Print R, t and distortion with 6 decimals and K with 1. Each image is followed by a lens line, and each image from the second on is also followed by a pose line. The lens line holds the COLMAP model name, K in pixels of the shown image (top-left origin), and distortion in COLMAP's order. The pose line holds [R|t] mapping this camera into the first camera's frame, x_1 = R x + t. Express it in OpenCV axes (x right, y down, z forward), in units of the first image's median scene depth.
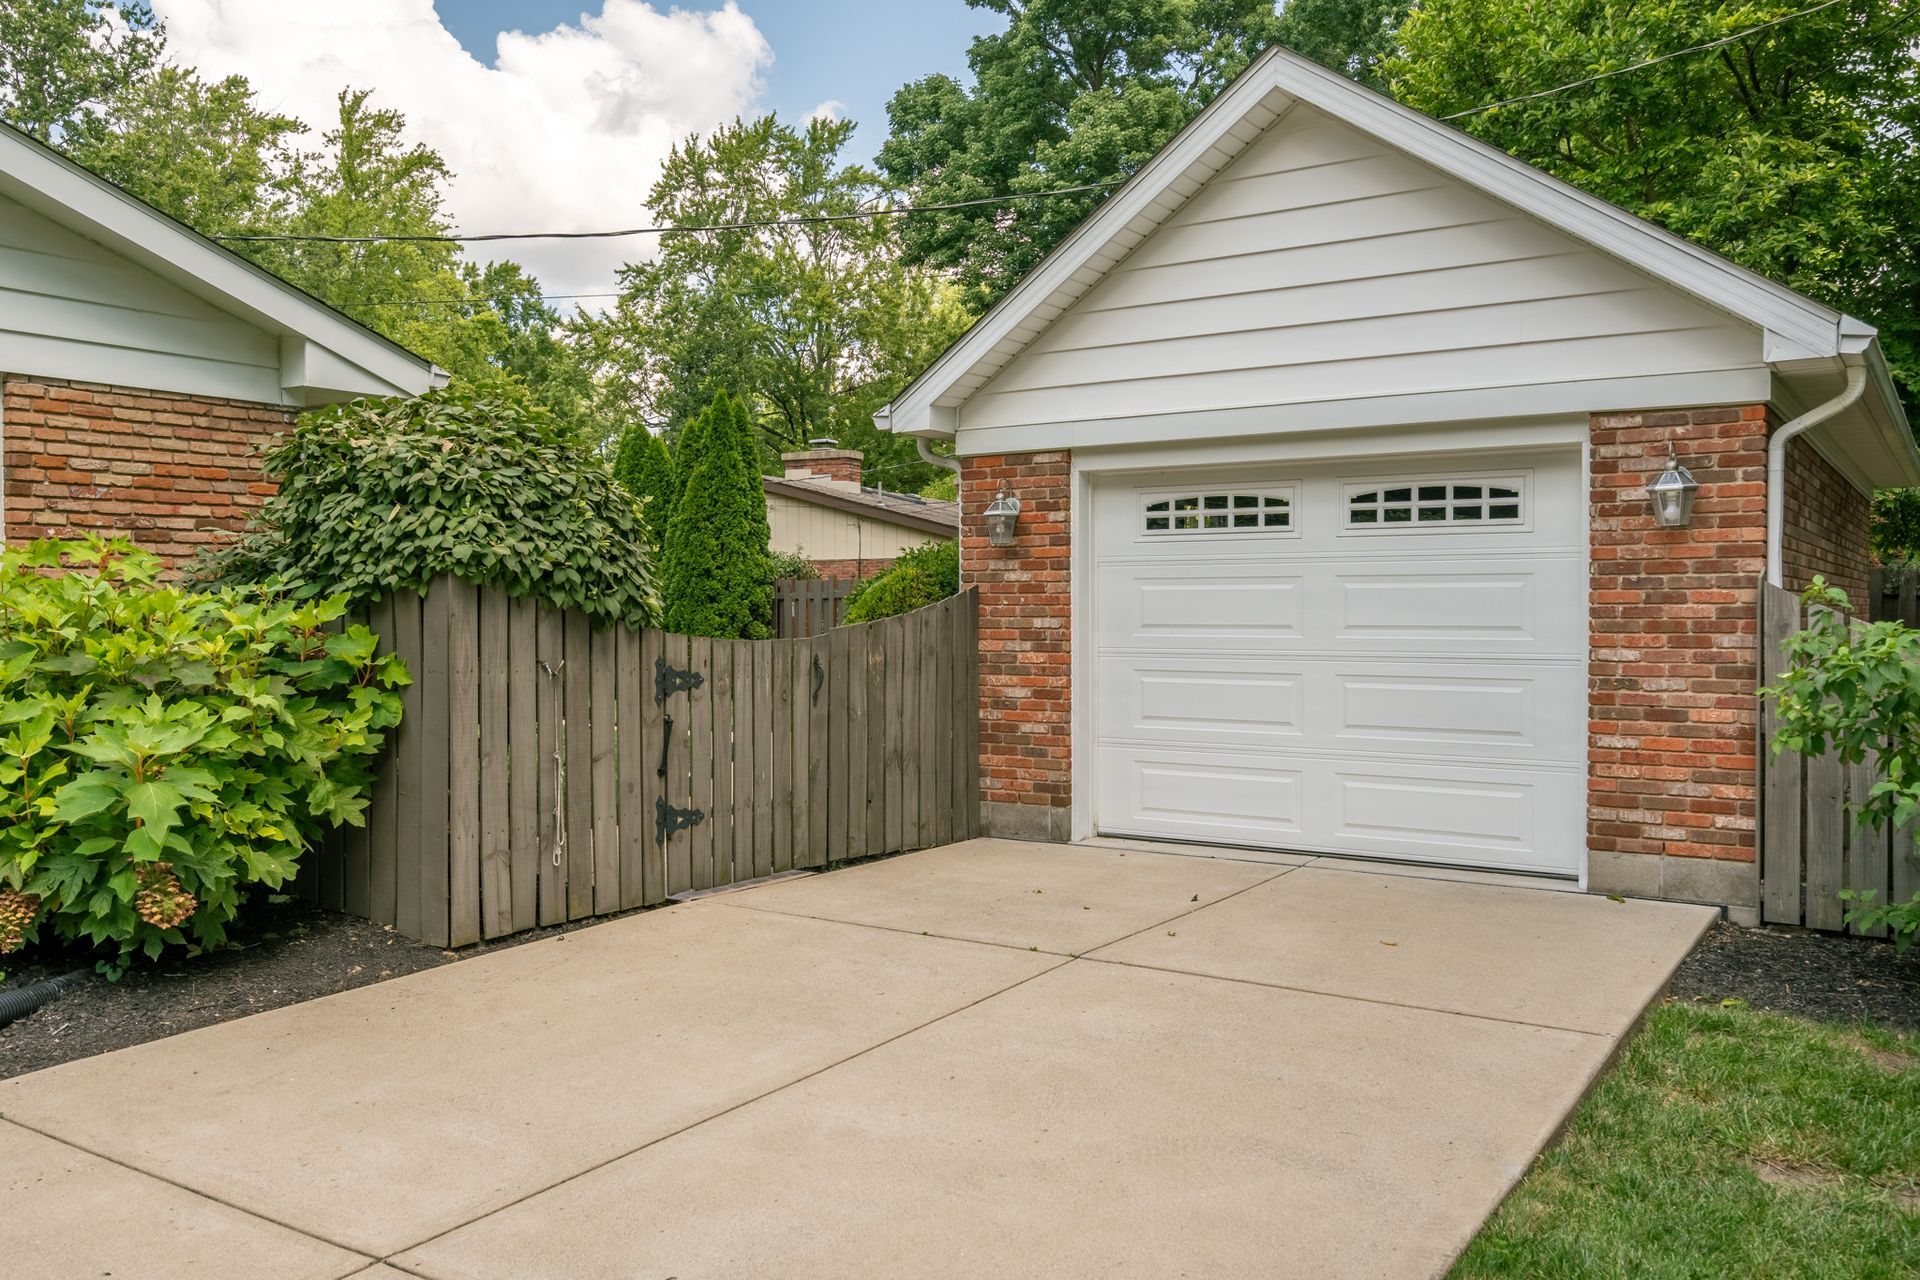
lens RADIAL K [[1507.4, 0, 955.7], [0, 1507.4, 646.0], [0, 0, 1]] dist [-0.004484, 0.014431]
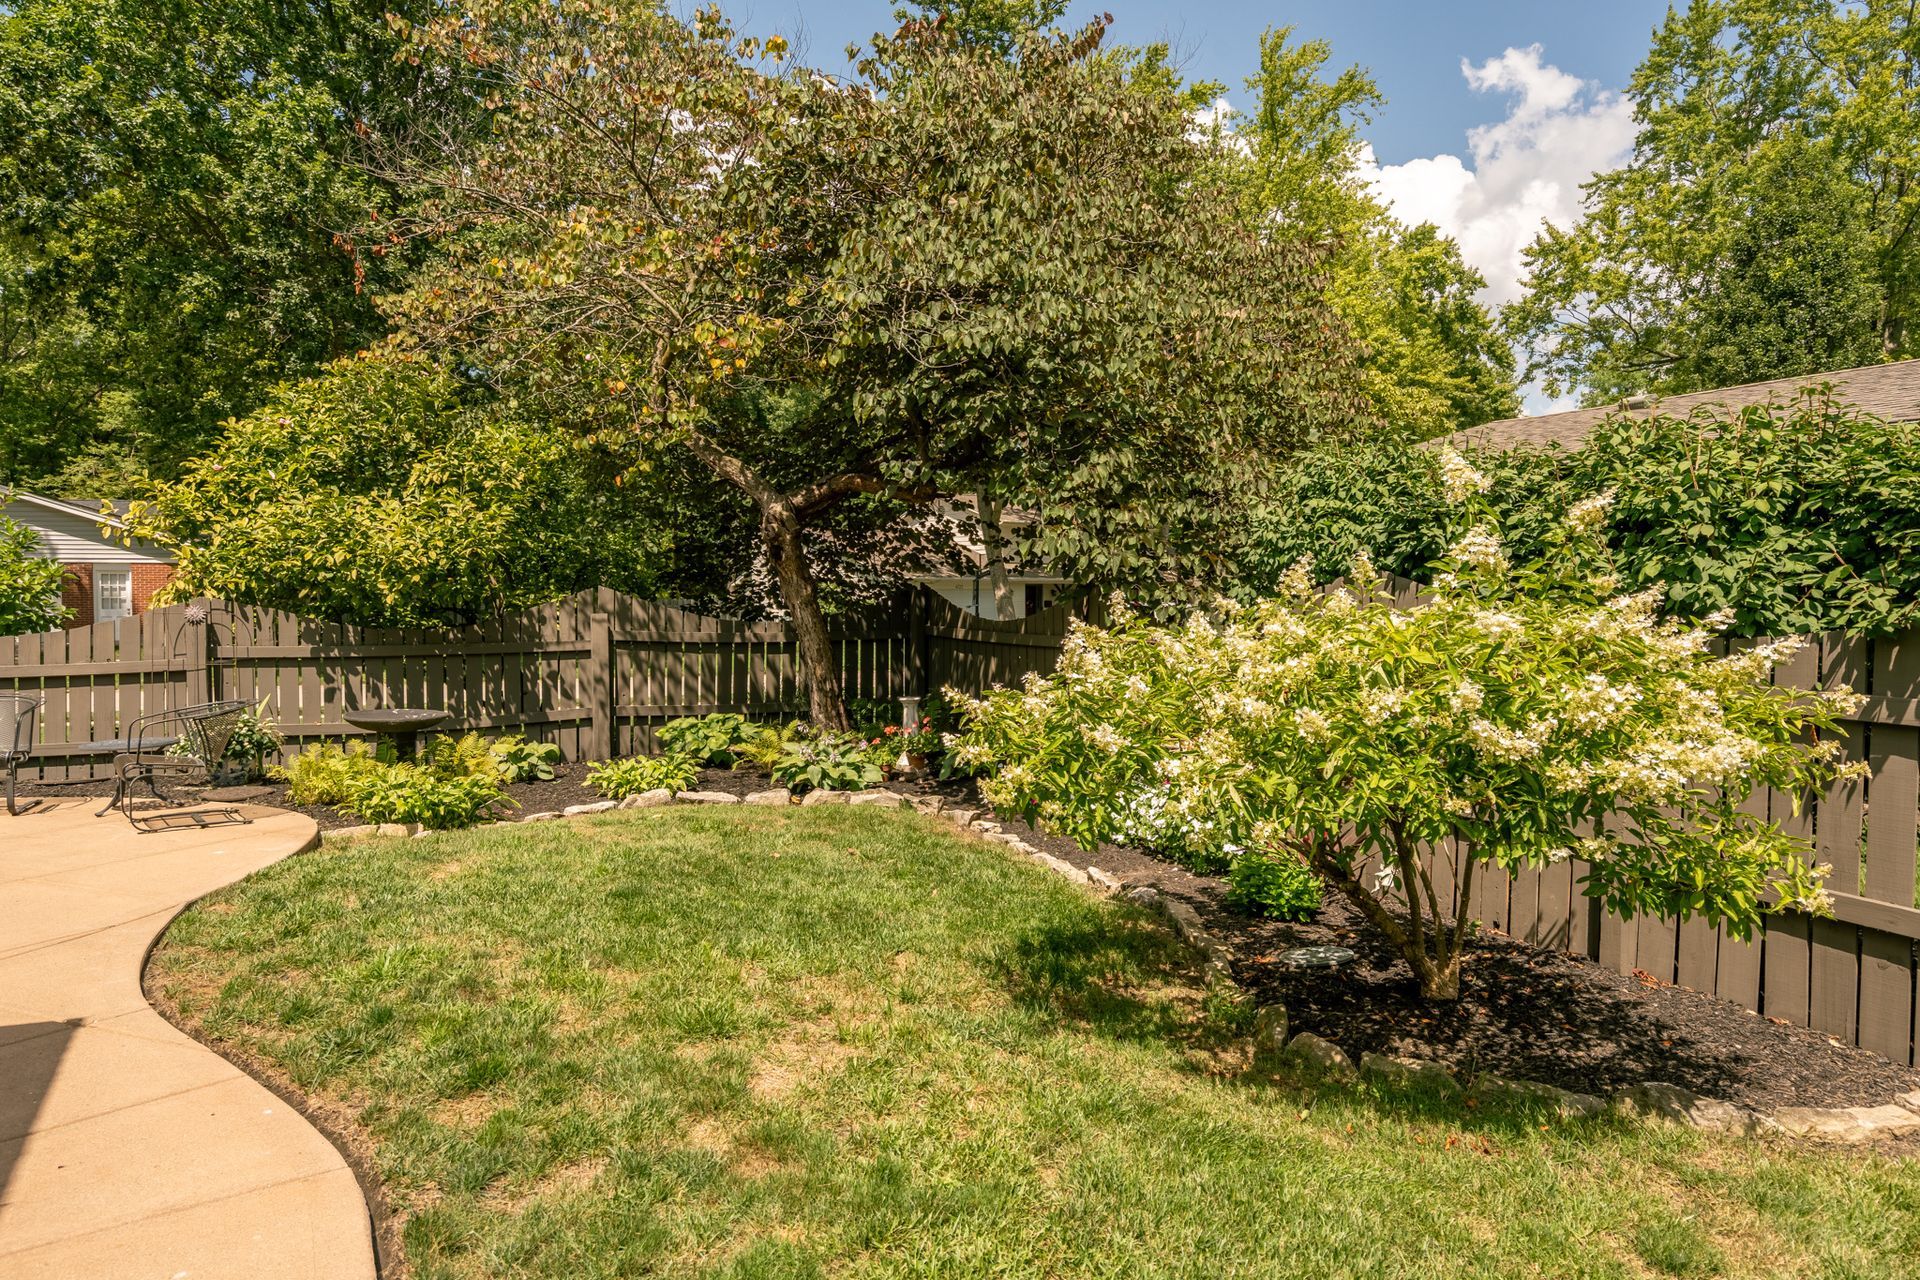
lens RADIAL K [[1178.1, 0, 954.5], [0, 1178.1, 648.4], [0, 0, 1]] dist [0.011211, 0.000856]
pose [[0.819559, 0.021215, -0.572601, -0.182071], [-0.011411, 0.999720, 0.020708, -0.010747], [0.572881, -0.010437, 0.819572, 0.385261]]
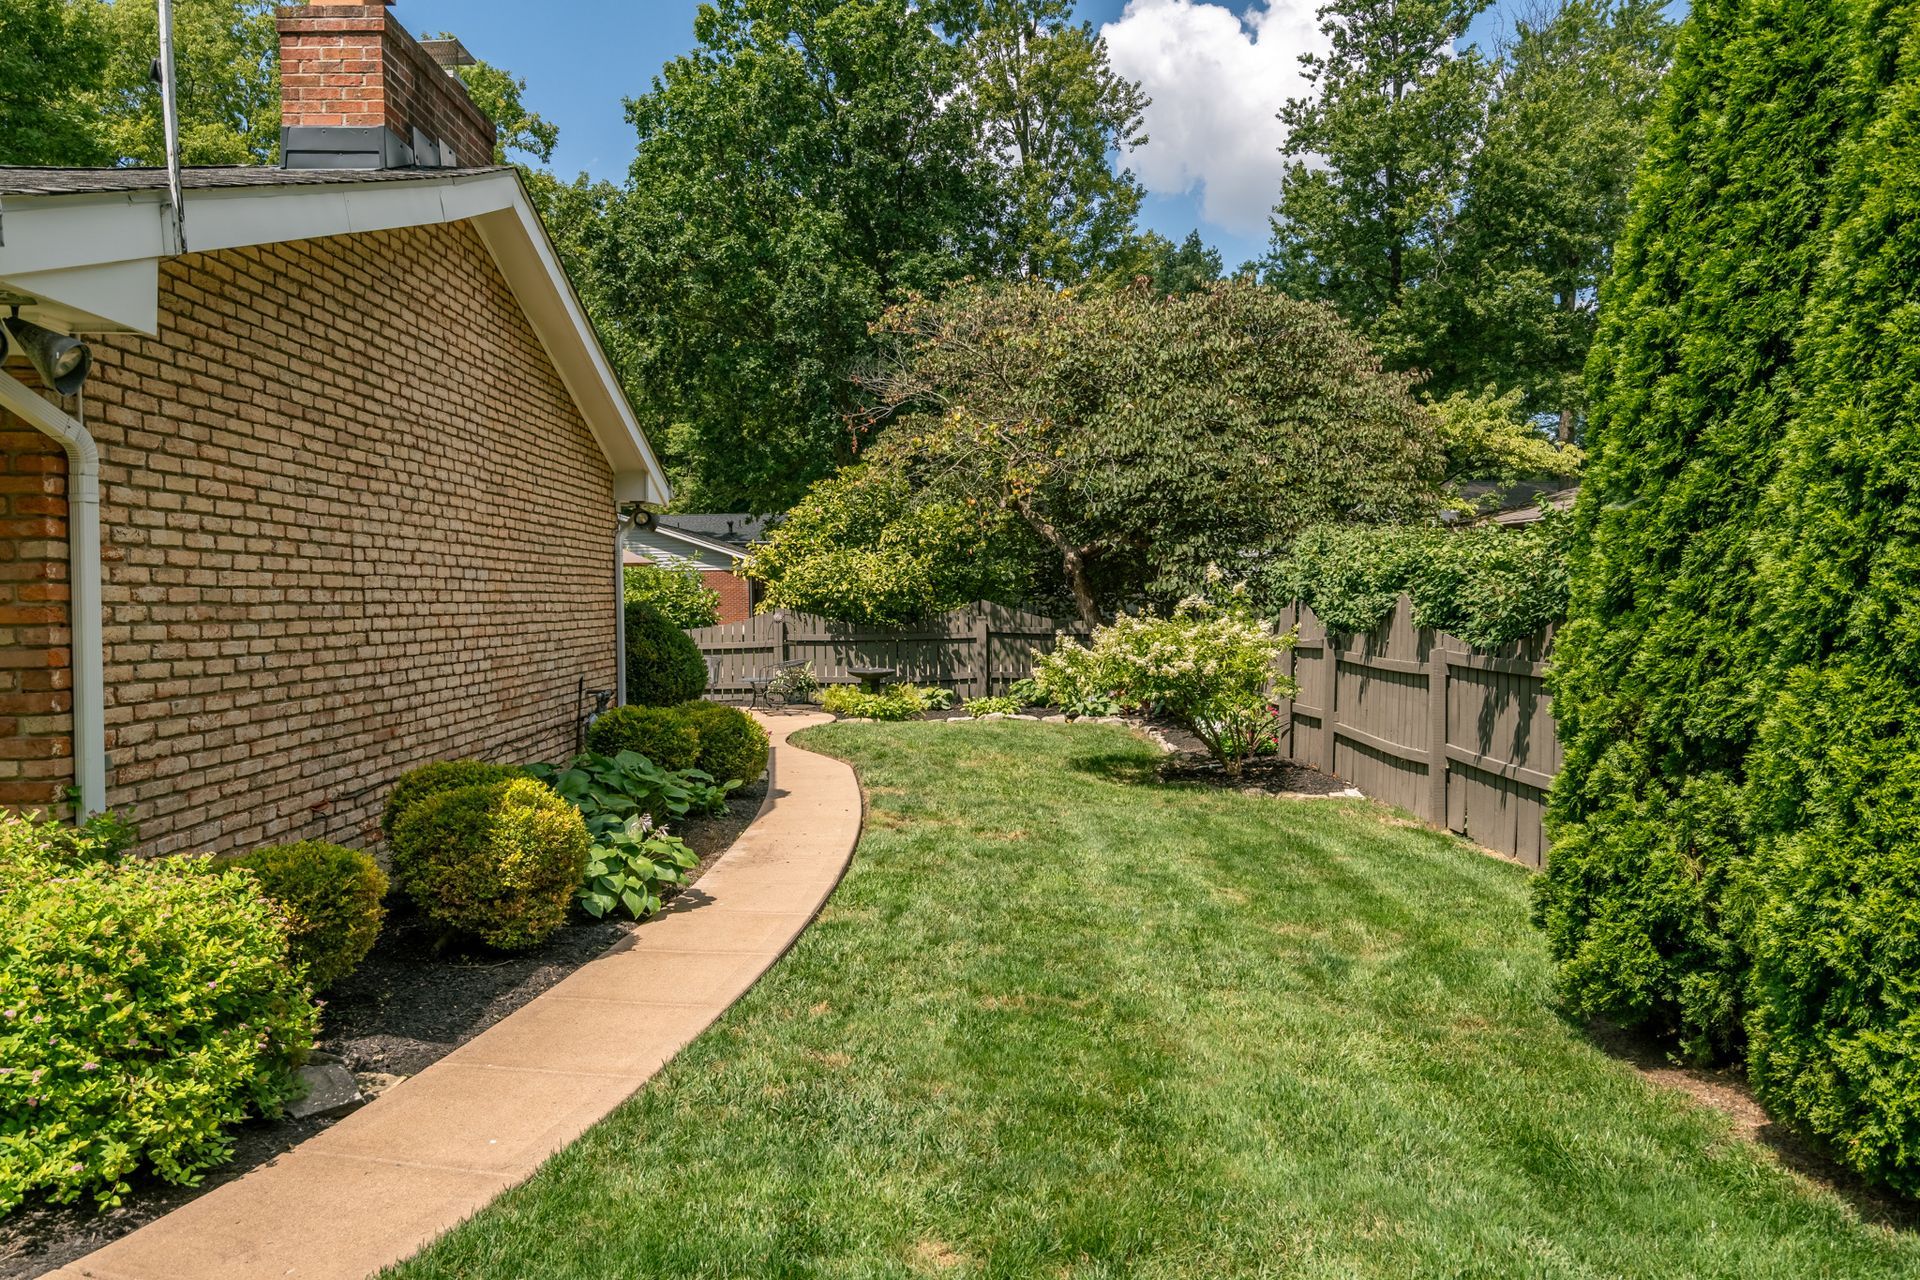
lens RADIAL K [[1331.5, 0, 965.5], [0, 1331.5, 642.3], [0, 0, 1]] dist [0.004676, -0.002243]
pose [[0.543279, 0.026379, -0.839138, -0.037545], [-0.009230, 0.999634, 0.025449, -0.013781], [0.839502, -0.006080, 0.543323, 0.308677]]
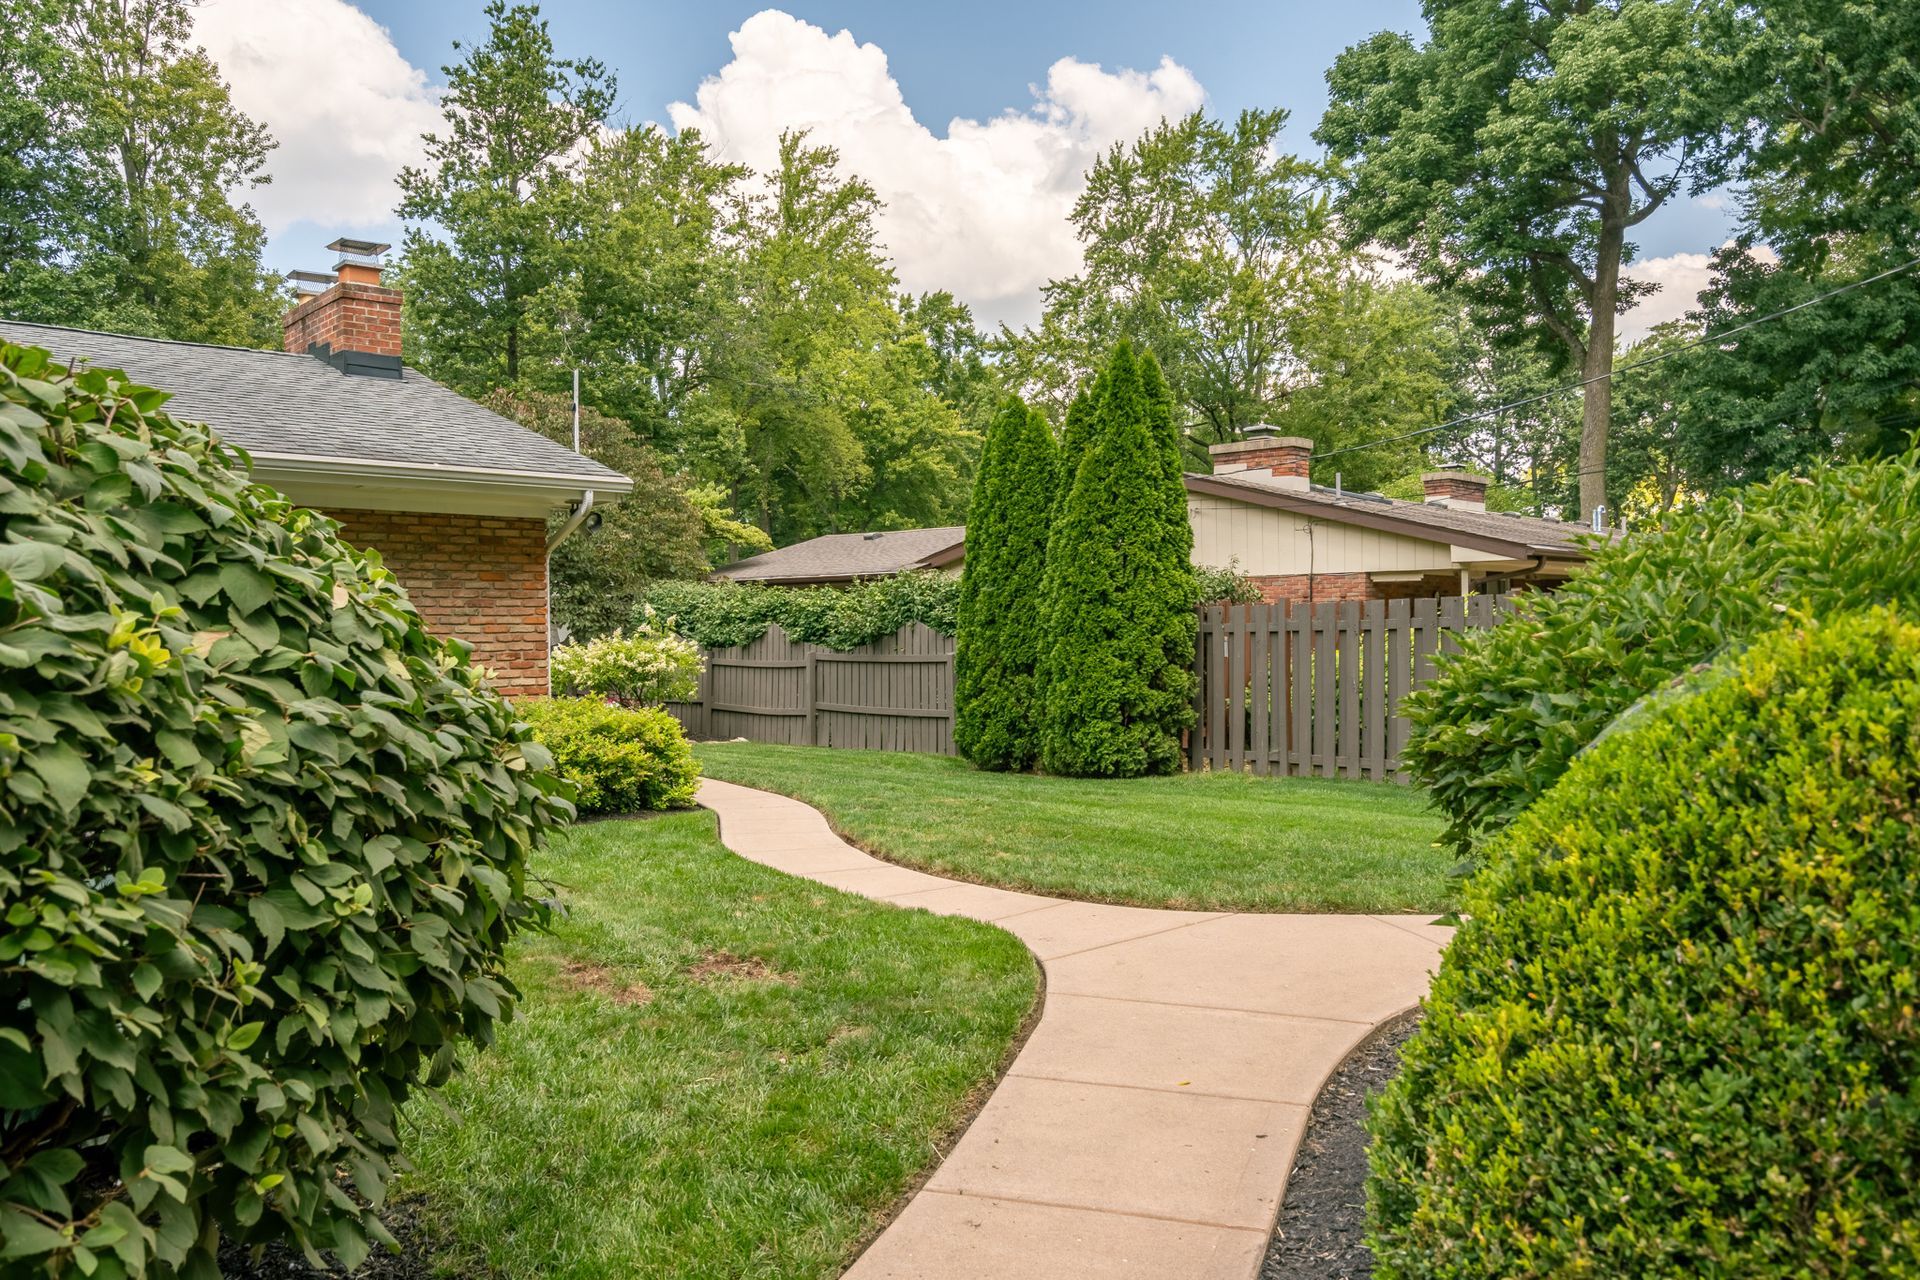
lens RADIAL K [[1416.0, 0, 960.6], [0, 1416.0, 642.7], [0, 0, 1]] dist [0.003755, -0.003429]
pose [[0.958333, -0.003612, -0.285631, -0.014789], [0.000490, 0.999939, -0.010999, -0.007494], [0.285654, 0.010401, 0.958276, 0.130302]]
